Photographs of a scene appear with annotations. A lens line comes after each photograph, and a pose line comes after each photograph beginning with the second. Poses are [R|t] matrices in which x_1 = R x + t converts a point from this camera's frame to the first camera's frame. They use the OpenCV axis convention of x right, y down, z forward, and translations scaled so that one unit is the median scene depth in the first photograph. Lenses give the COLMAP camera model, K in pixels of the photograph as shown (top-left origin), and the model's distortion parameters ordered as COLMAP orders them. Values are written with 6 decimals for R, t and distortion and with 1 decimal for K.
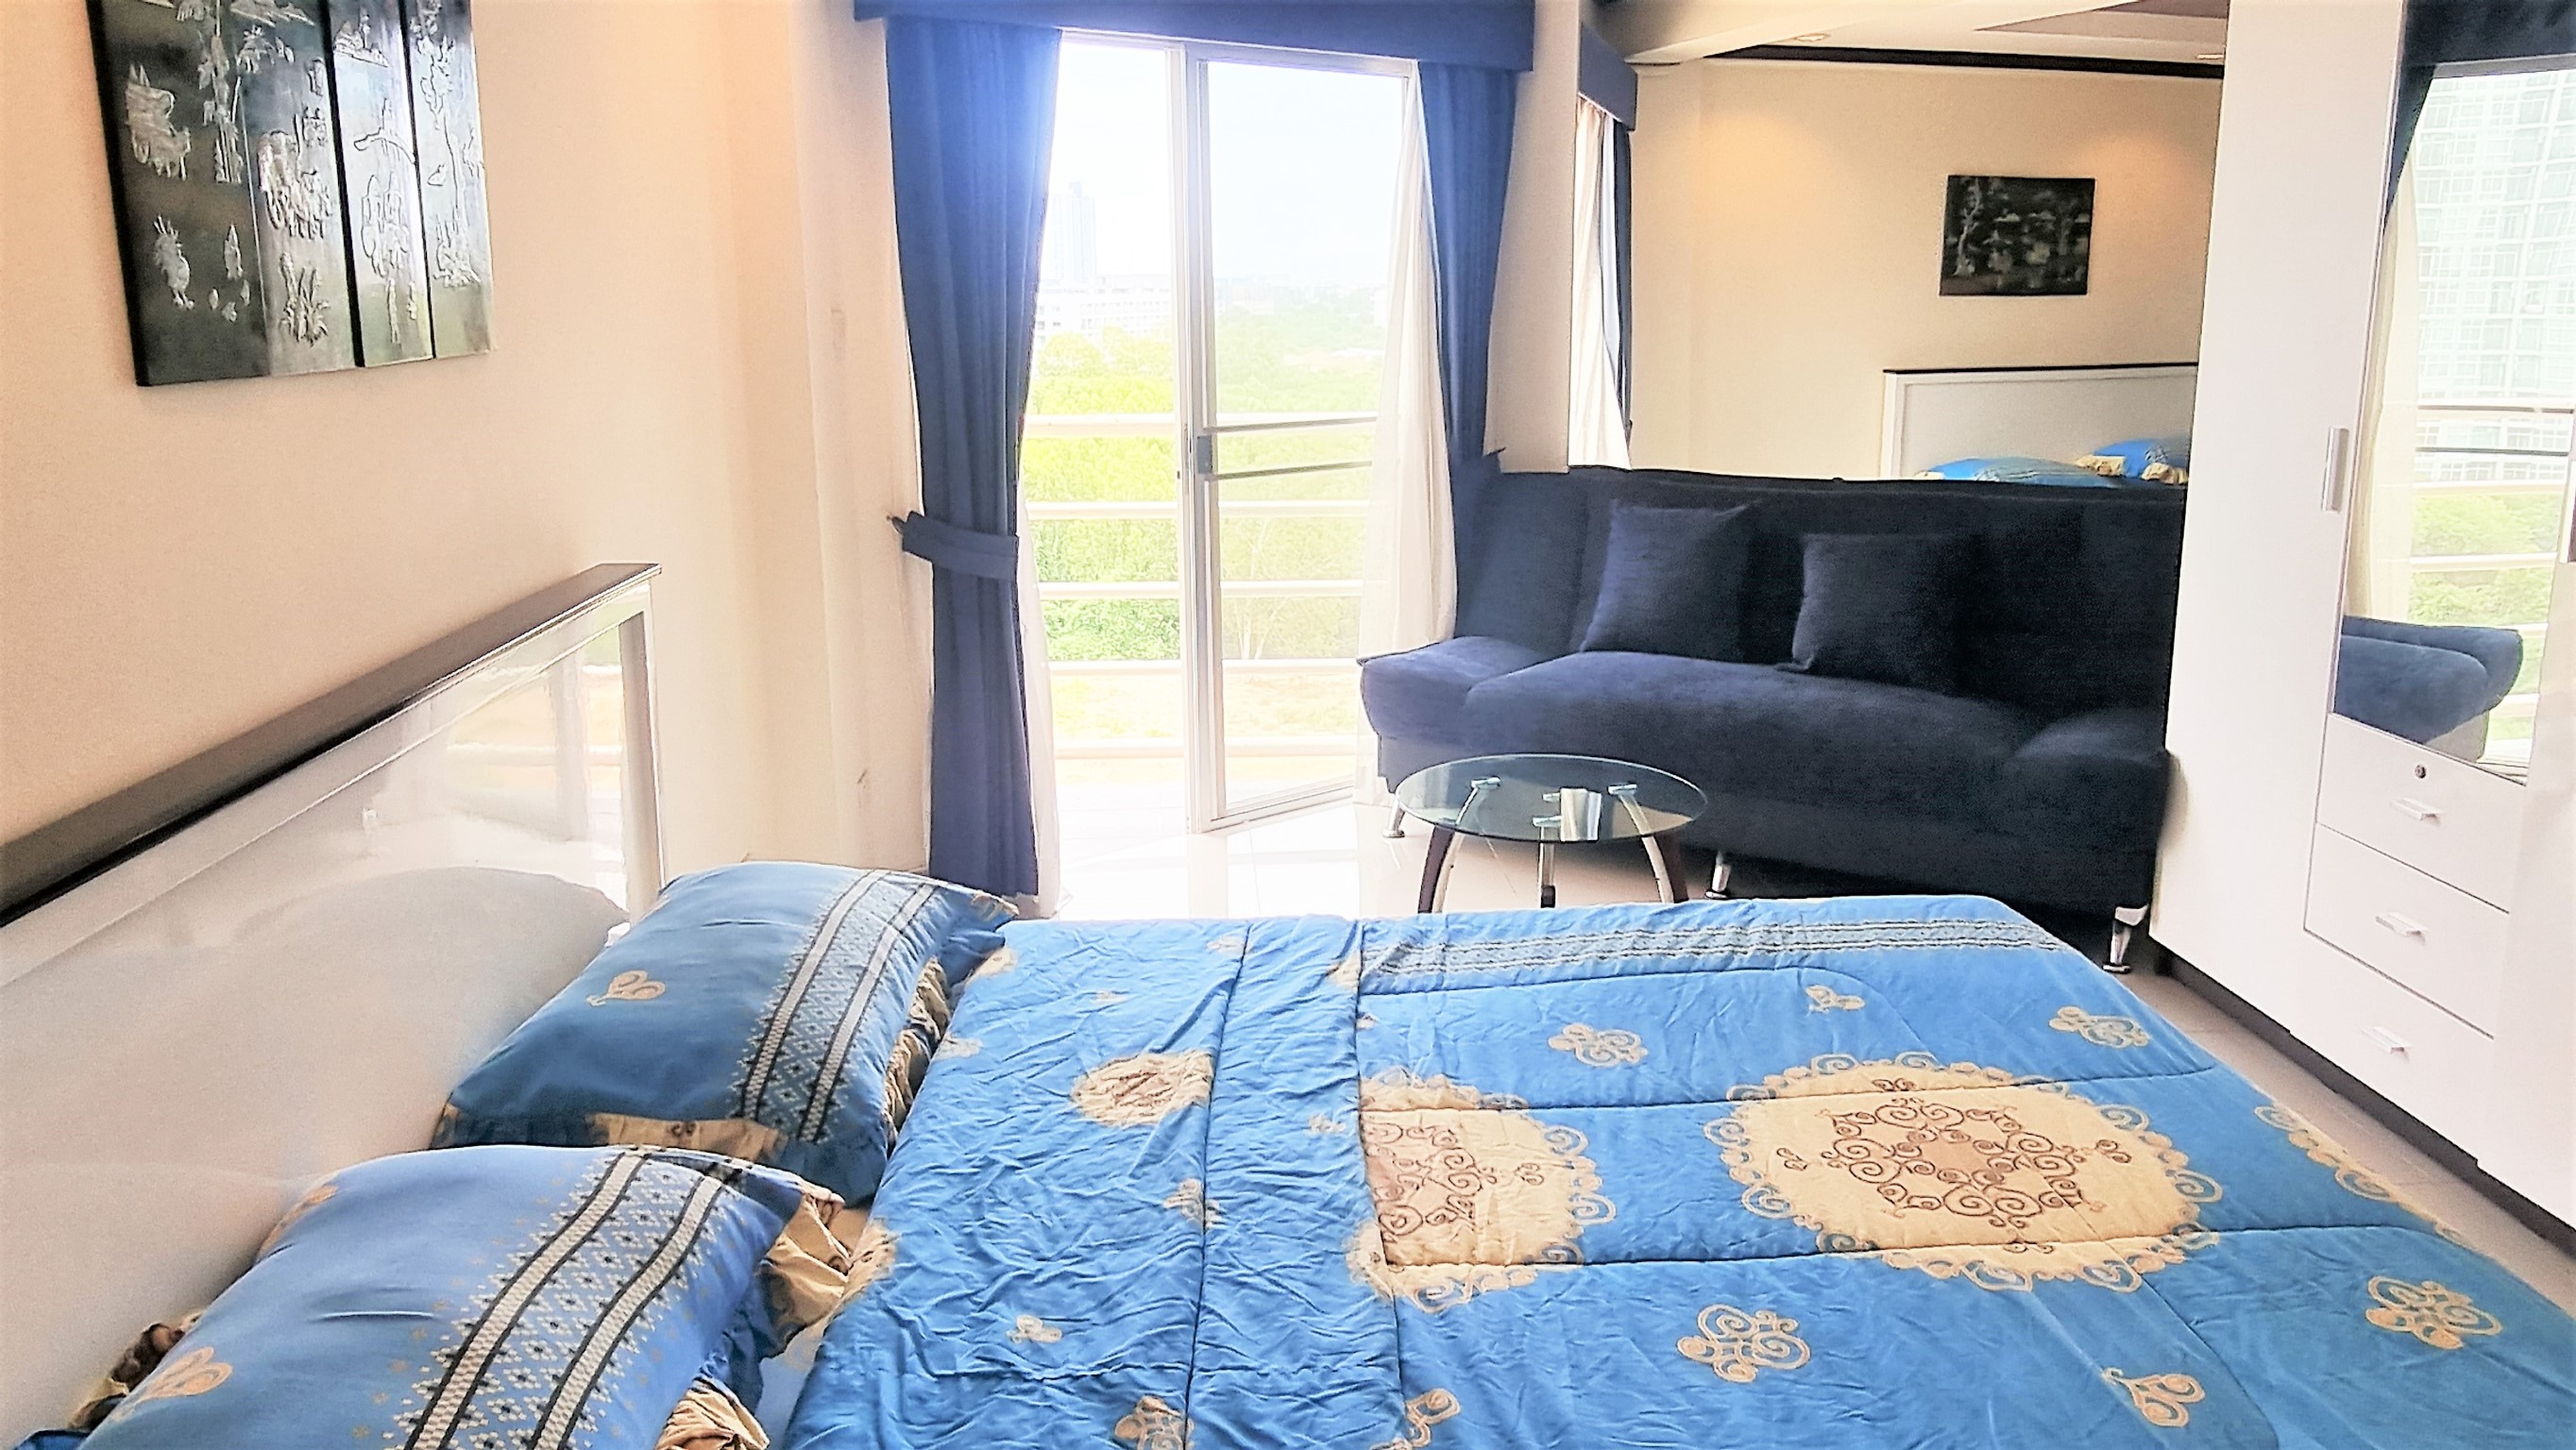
lens RADIAL K [[1861.5, 0, 1337.4], [0, 1861.5, 647.4], [0, 0, 1]] dist [-0.002754, 0.020123]
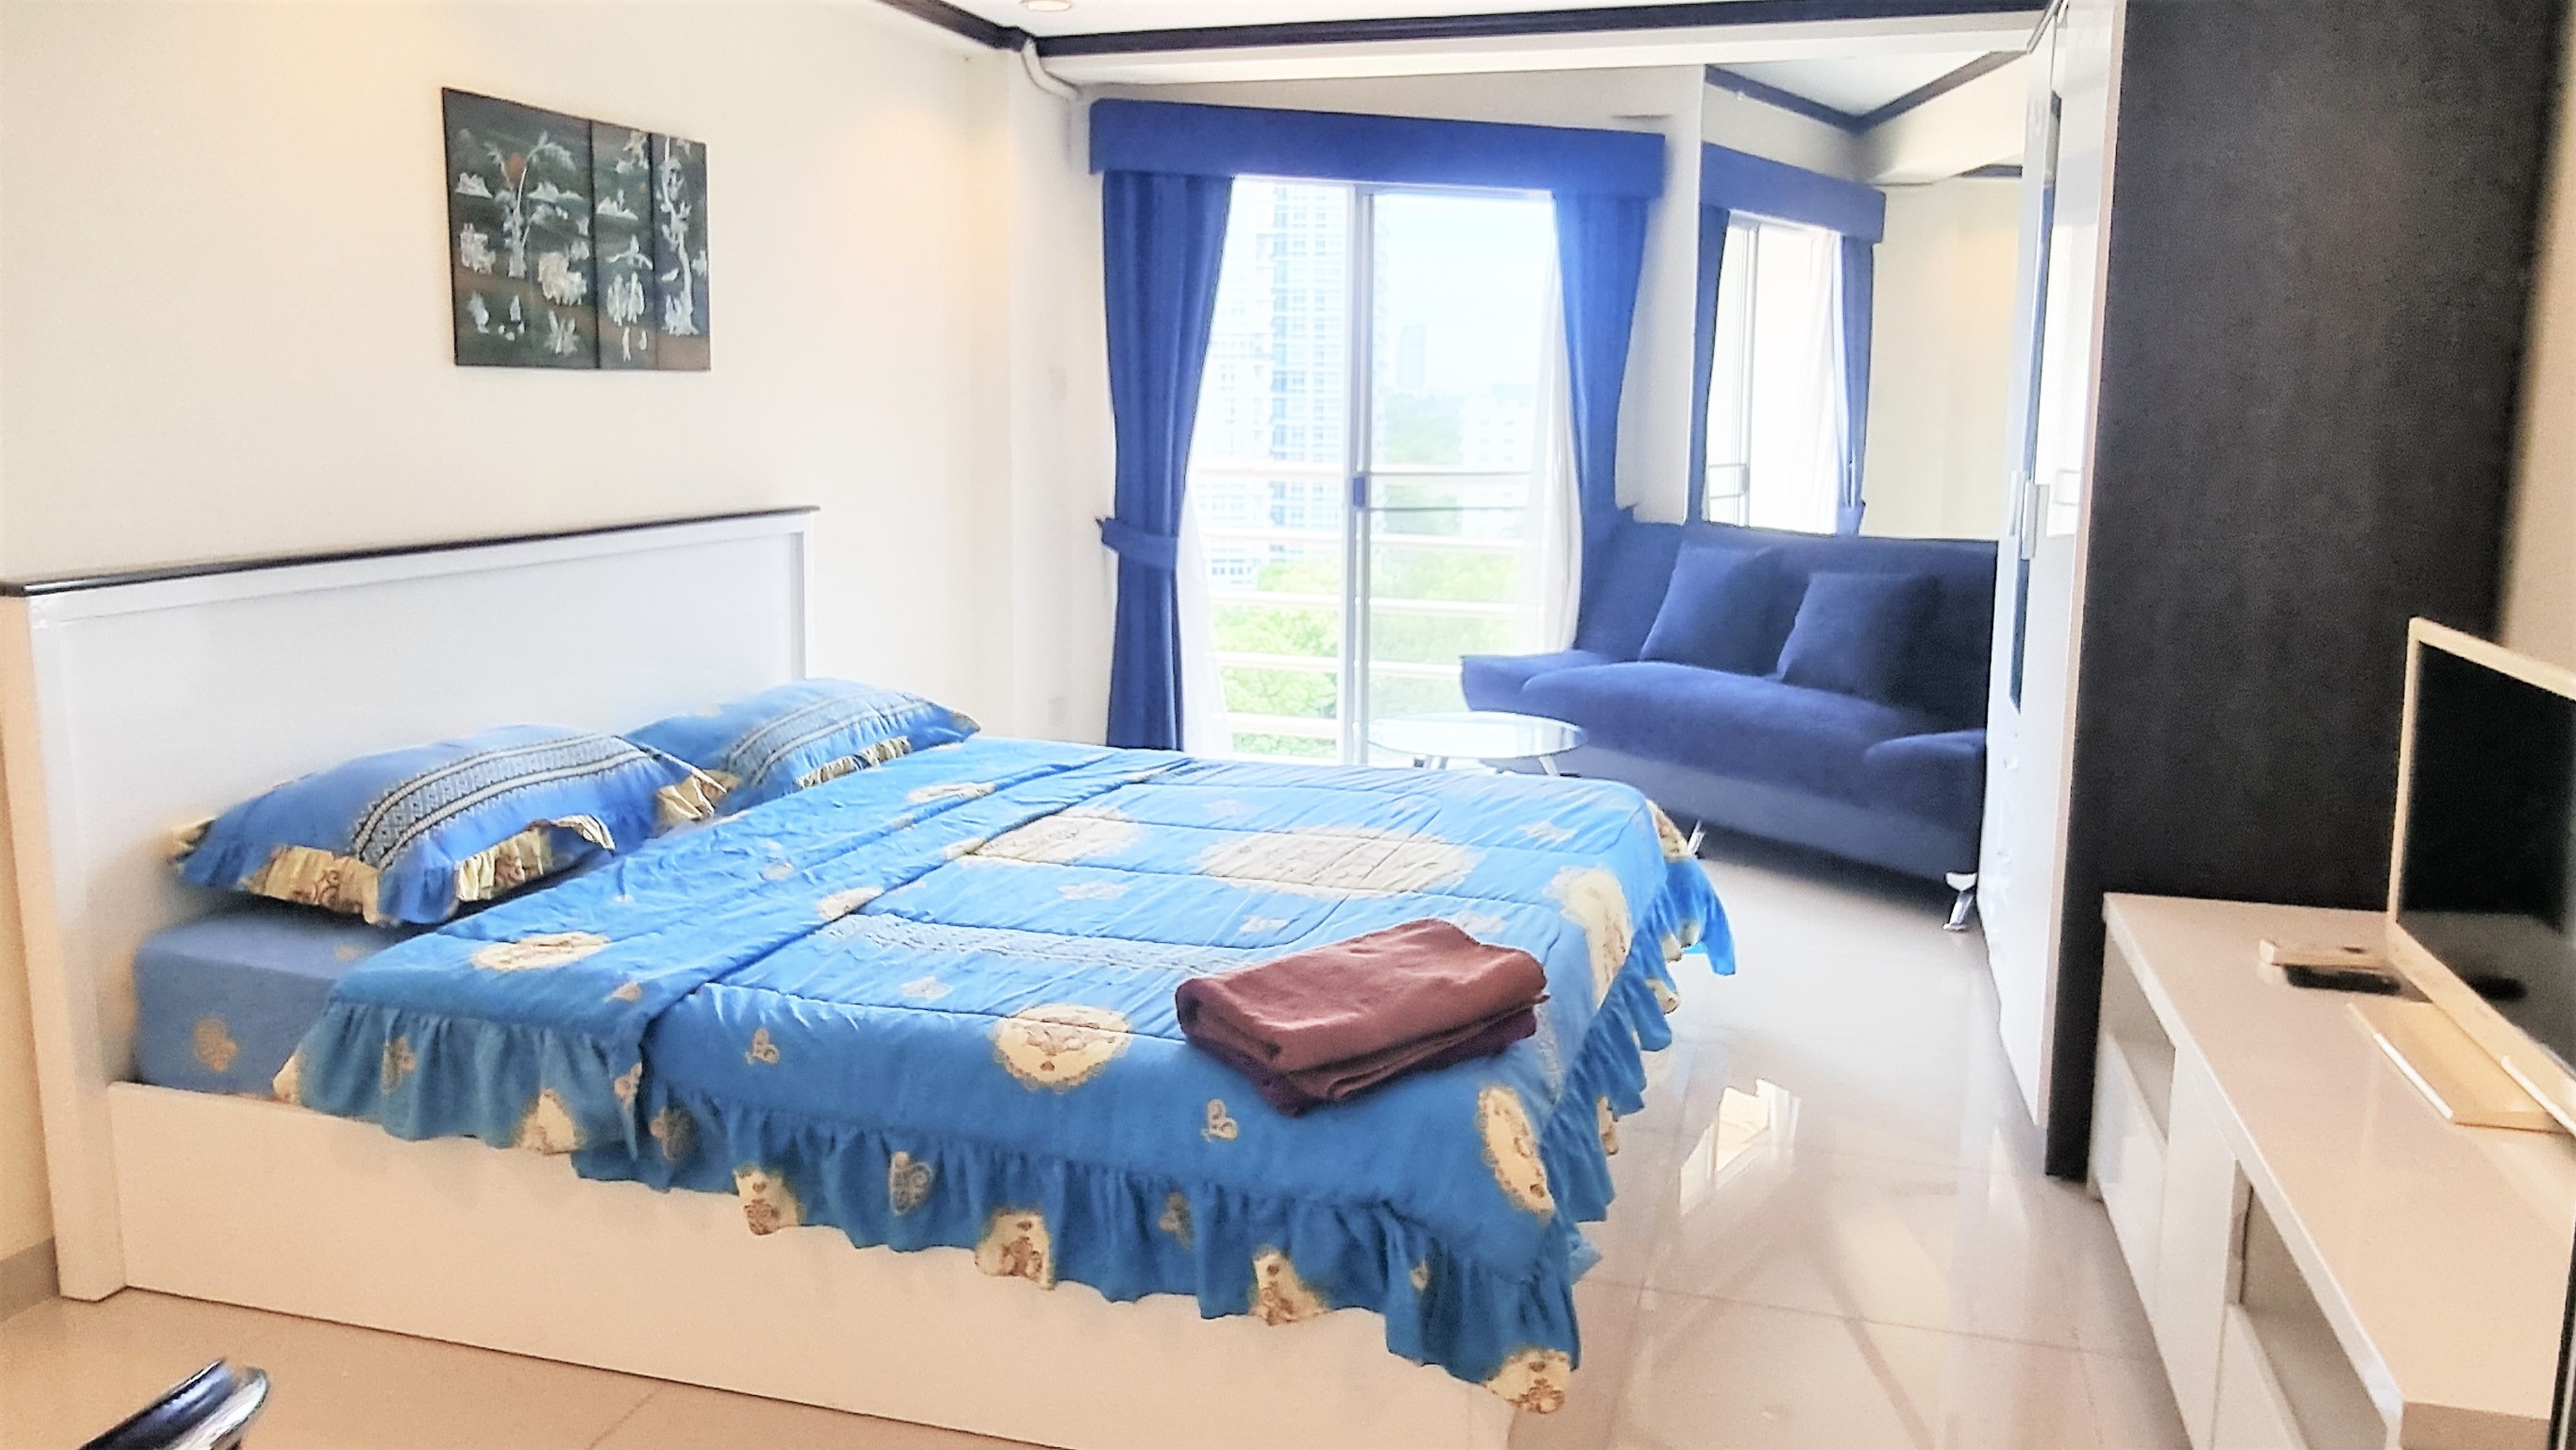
lens RADIAL K [[1861.5, 0, 1319.6], [0, 1861.5, 664.1], [0, 0, 1]] dist [-0.002754, 0.020123]
pose [[0.940252, 0.066407, -0.333941, 0.421291], [-0.083253, 0.995864, -0.036373, 0.080631], [0.330145, 0.062002, 0.941892, -0.280618]]
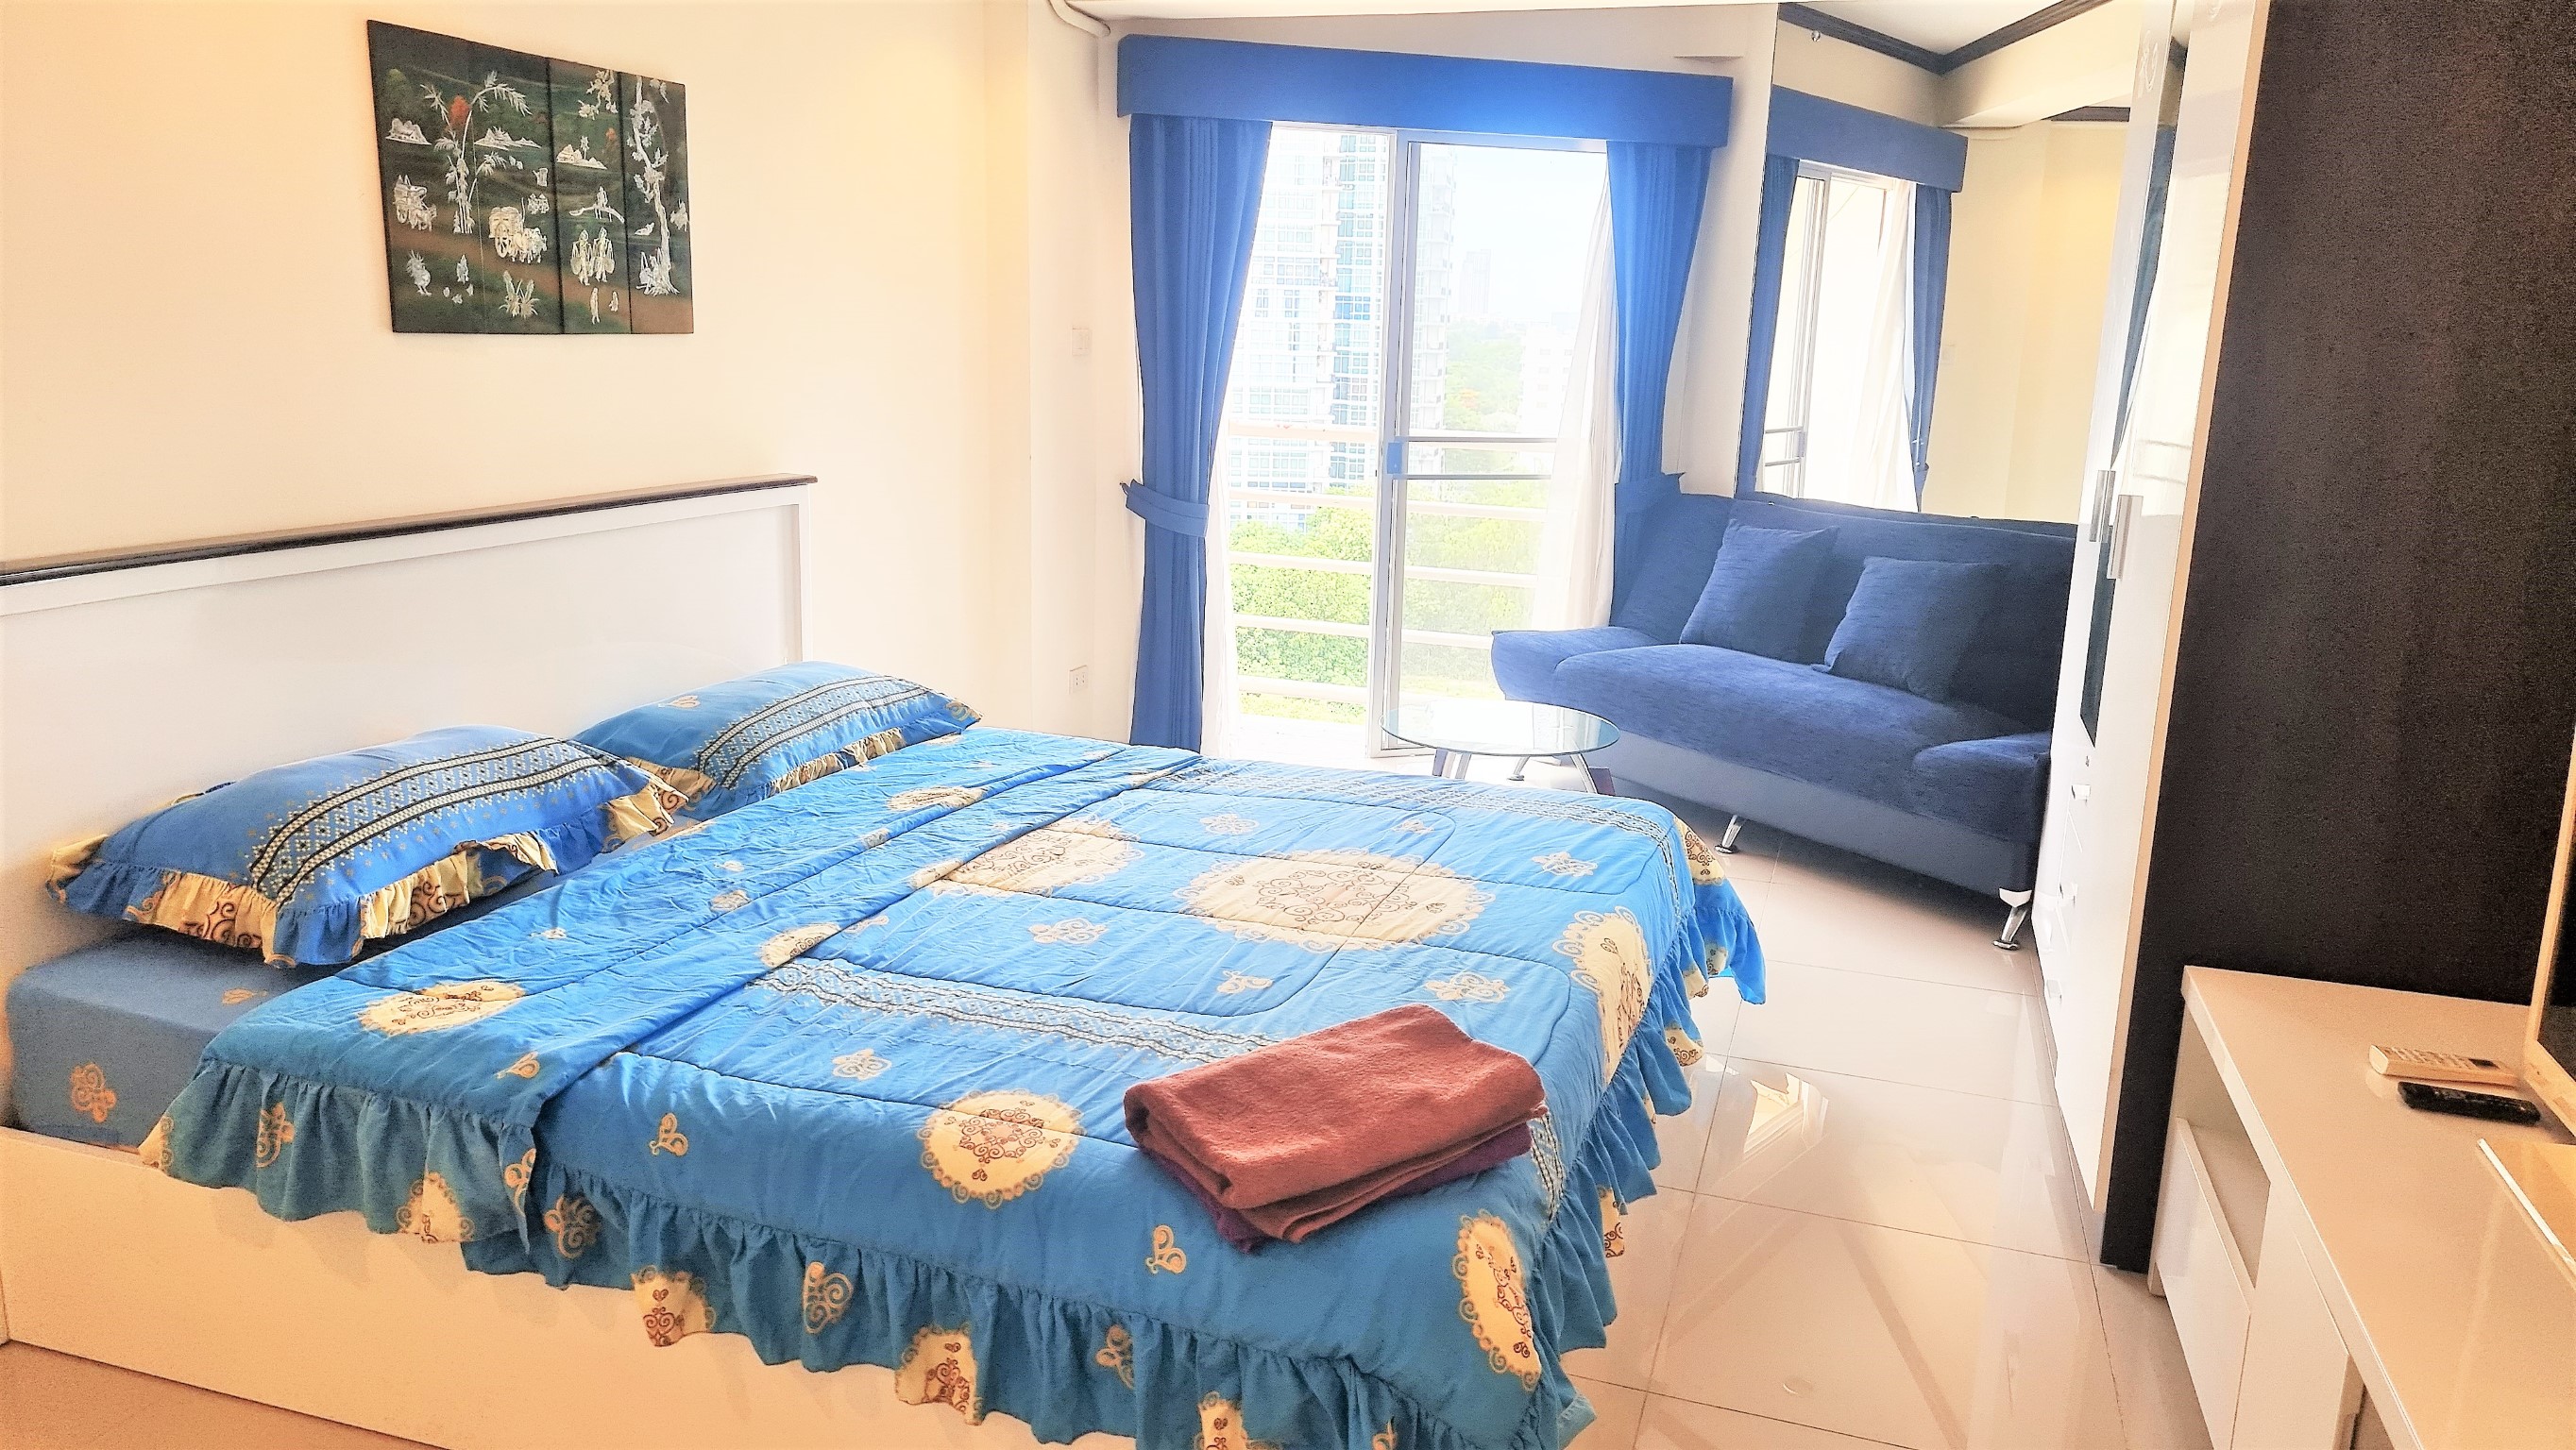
lens RADIAL K [[1799.5, 0, 1311.1], [0, 1799.5, 703.0], [0, 0, 1]] dist [0.079074, -0.040488]
pose [[0.925573, 0.112125, -0.361584, 0.410023], [-0.107803, 0.993651, 0.032175, 0.034714], [0.362896, 0.009200, 0.931784, -0.193989]]
